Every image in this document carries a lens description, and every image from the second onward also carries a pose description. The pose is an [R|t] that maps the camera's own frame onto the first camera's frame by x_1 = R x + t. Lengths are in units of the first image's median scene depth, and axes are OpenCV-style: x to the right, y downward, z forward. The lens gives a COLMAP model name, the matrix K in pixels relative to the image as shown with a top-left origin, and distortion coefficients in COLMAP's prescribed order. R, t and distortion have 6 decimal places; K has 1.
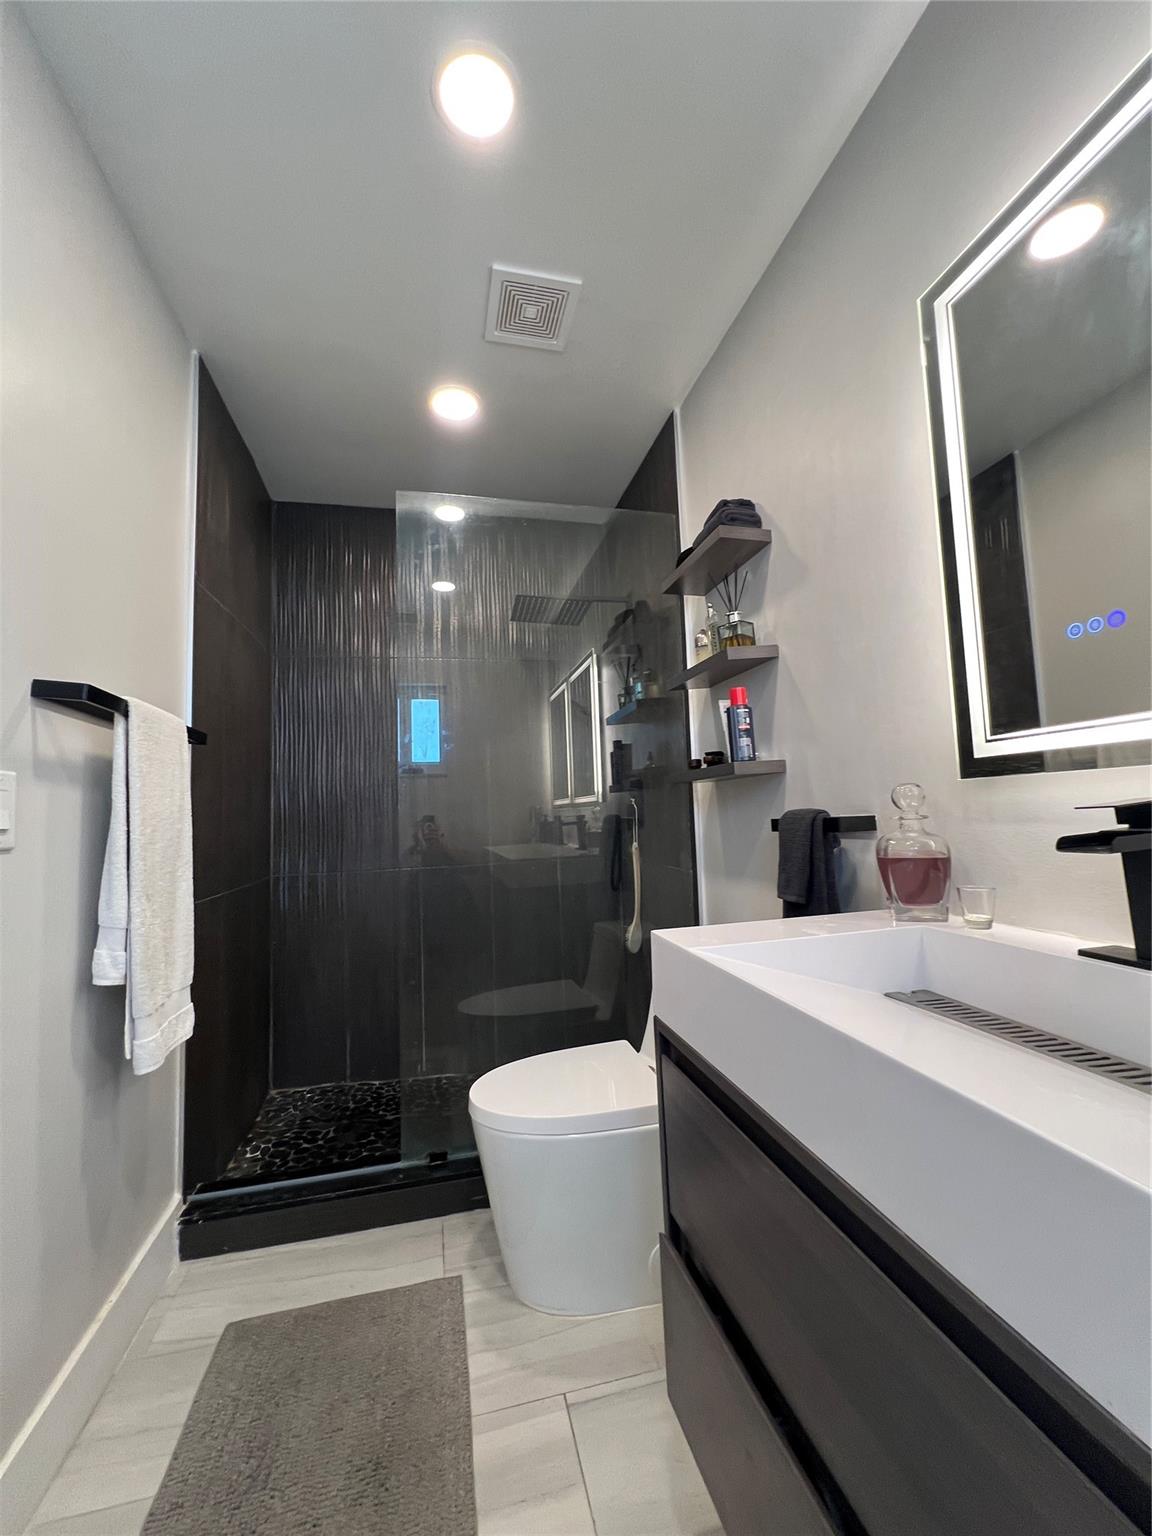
lens RADIAL K [[619.7, 0, 574.4], [0, 619.7, 767.5], [0, 0, 1]] dist [0.000270, 0.000645]
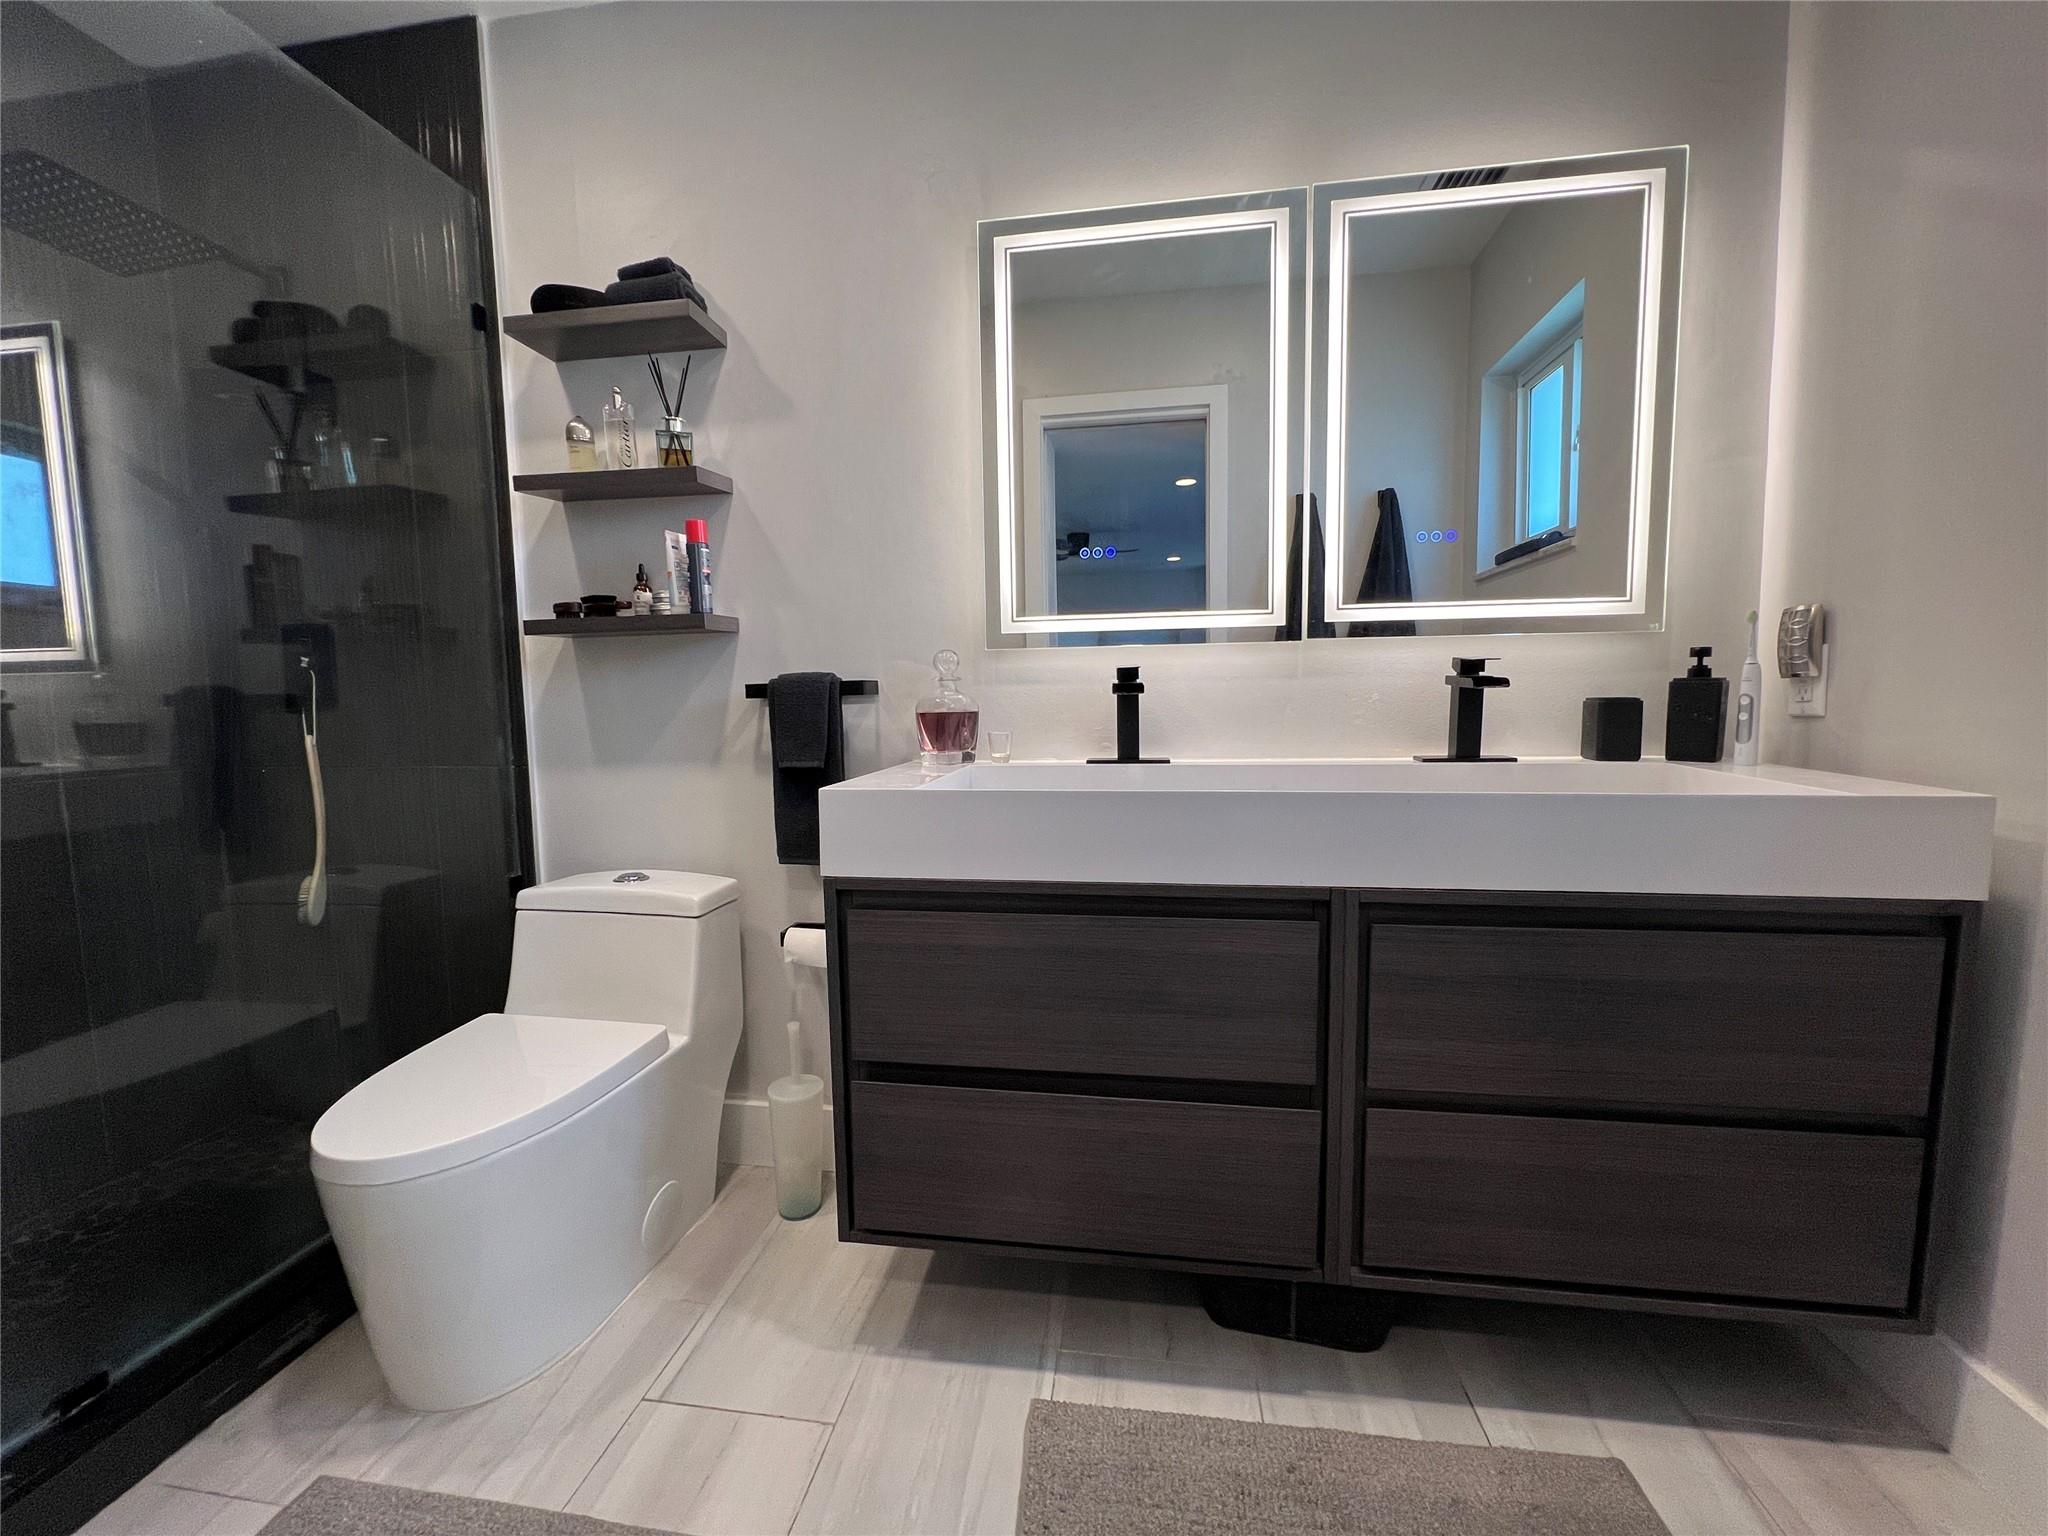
lens RADIAL K [[826.2, 0, 1019.0], [0, 826.2, 768.0], [0, 0, 1]] dist [0.000270, 0.000645]
pose [[0.373423, -0.051895, 0.926208, -0.619882], [-0.066346, 0.994383, 0.082464, 0.078411], [-0.925286, -0.092244, 0.367883, 0.200994]]
